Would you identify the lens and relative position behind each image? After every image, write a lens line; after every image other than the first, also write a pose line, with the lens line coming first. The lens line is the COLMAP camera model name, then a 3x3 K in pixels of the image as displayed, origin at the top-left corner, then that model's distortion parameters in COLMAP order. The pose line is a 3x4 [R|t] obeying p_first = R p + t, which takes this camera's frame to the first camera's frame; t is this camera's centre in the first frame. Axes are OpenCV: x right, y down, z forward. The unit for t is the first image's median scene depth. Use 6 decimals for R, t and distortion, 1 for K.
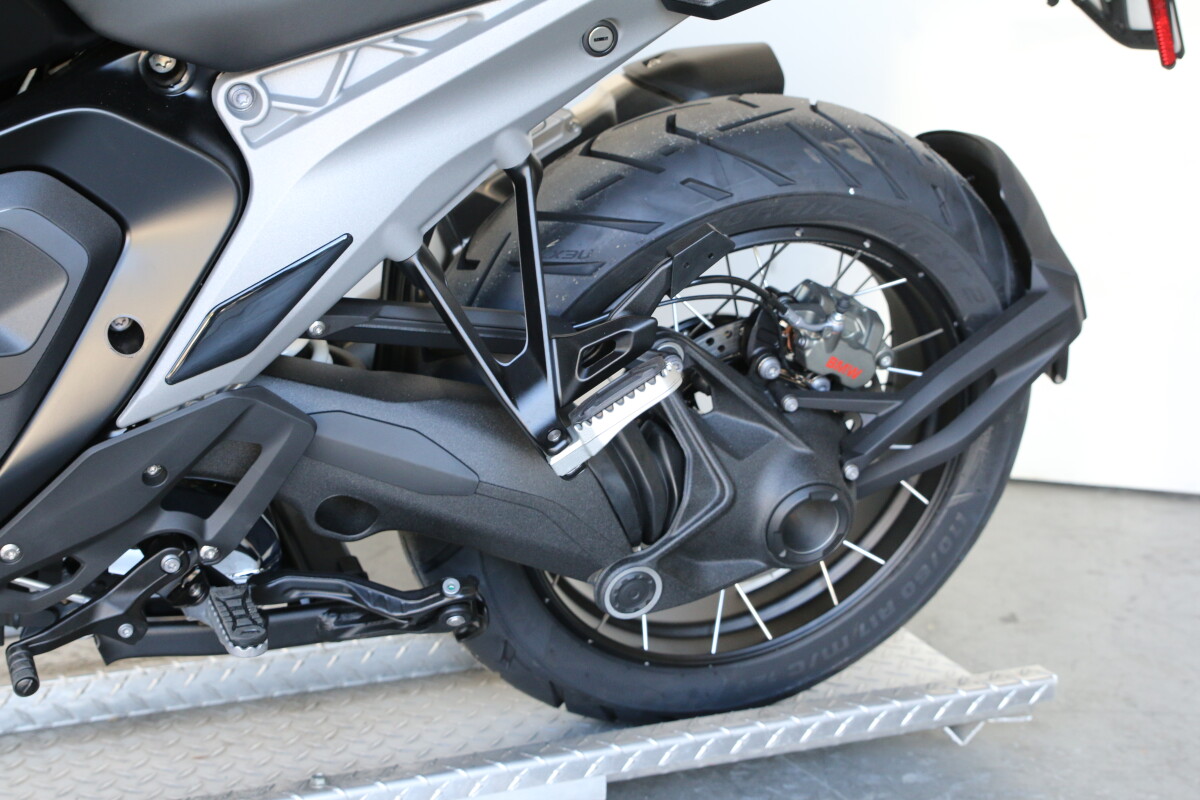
lens RADIAL K [[1988.6, 0, 603.2], [0, 1988.6, 391.8], [0, 0, 1]] dist [-0.012905, 0.000000]
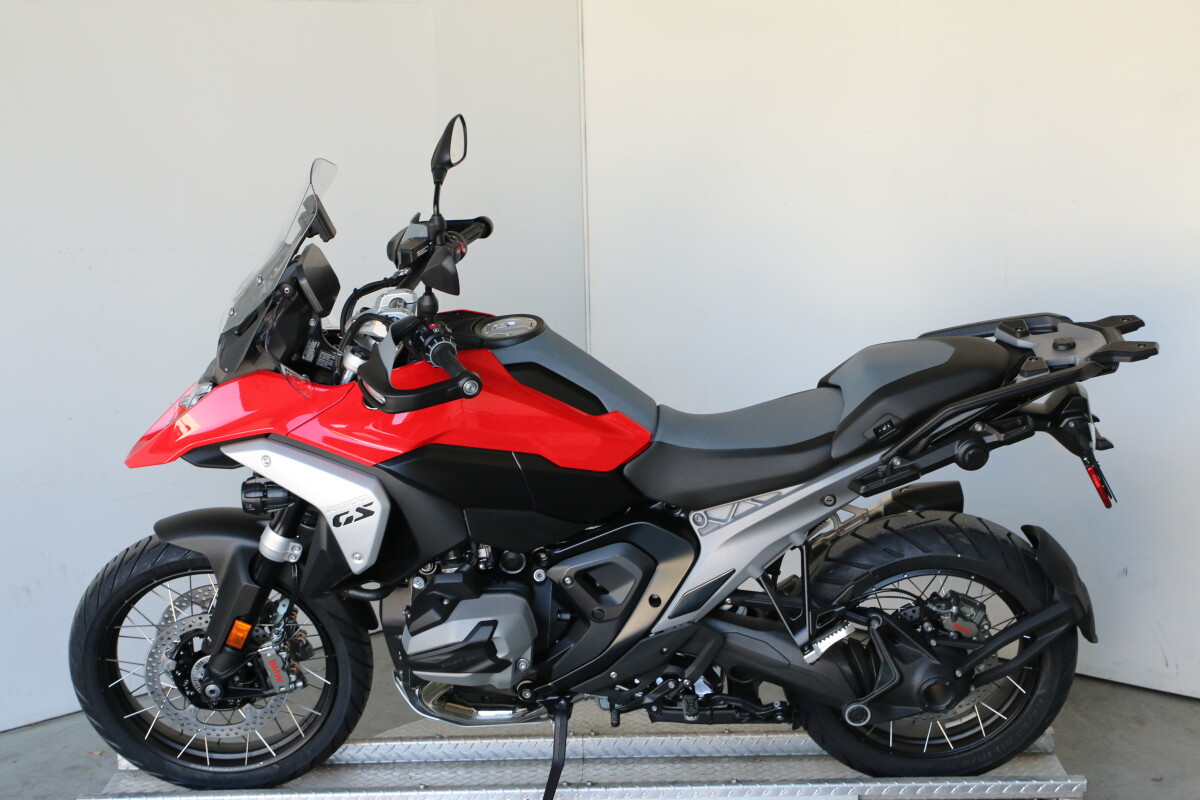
lens RADIAL K [[1988.6, 0, 592.5], [0, 1988.6, 401.6], [0, 0, 1]] dist [-0.012905, 0.000000]
pose [[0.913113, 0.024109, -0.406994, 0.692887], [-0.063016, 0.994600, -0.082462, -0.060036], [0.402808, 0.100944, 0.909701, -1.378400]]
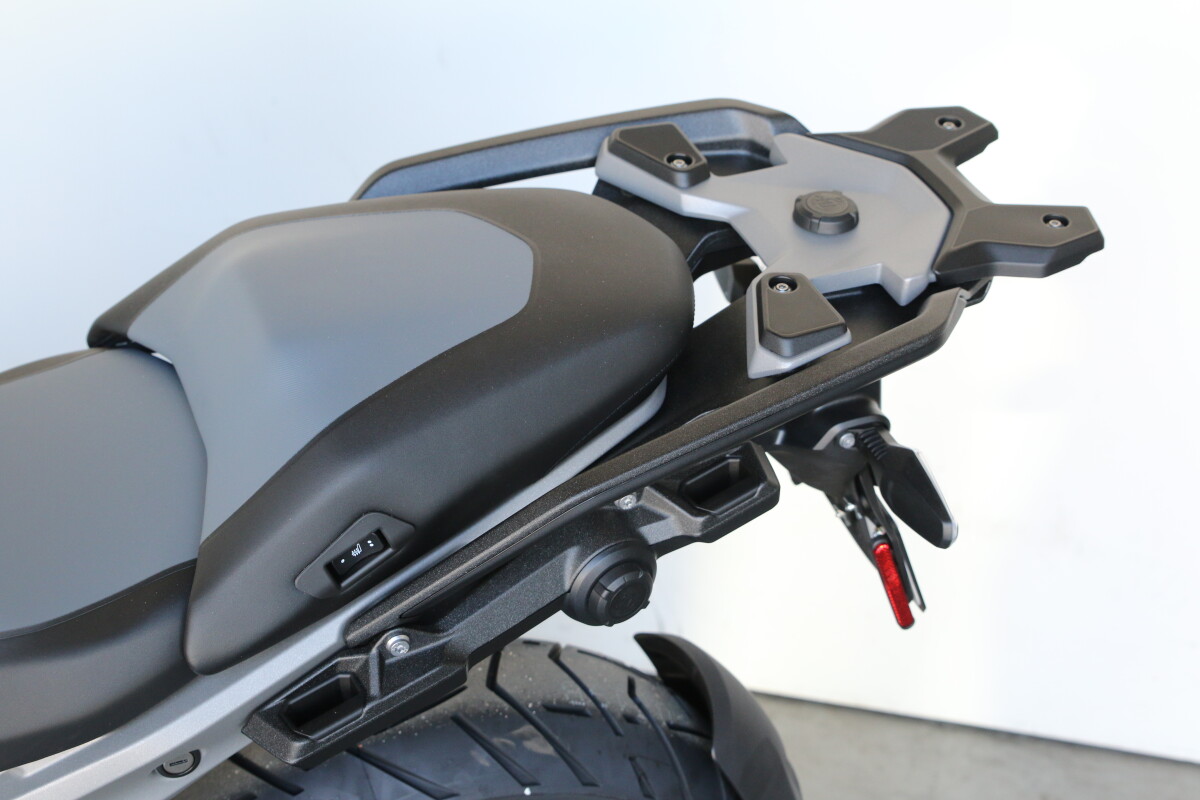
lens RADIAL K [[1988.6, 0, 604.7], [0, 1988.6, 401.7], [0, 0, 1]] dist [-0.012905, 0.000000]
pose [[0.999812, 0.009880, 0.016662, 0.142556], [-0.011975, 0.991346, 0.130725, -0.384385], [-0.015226, -0.130900, 0.991279, 0.158630]]
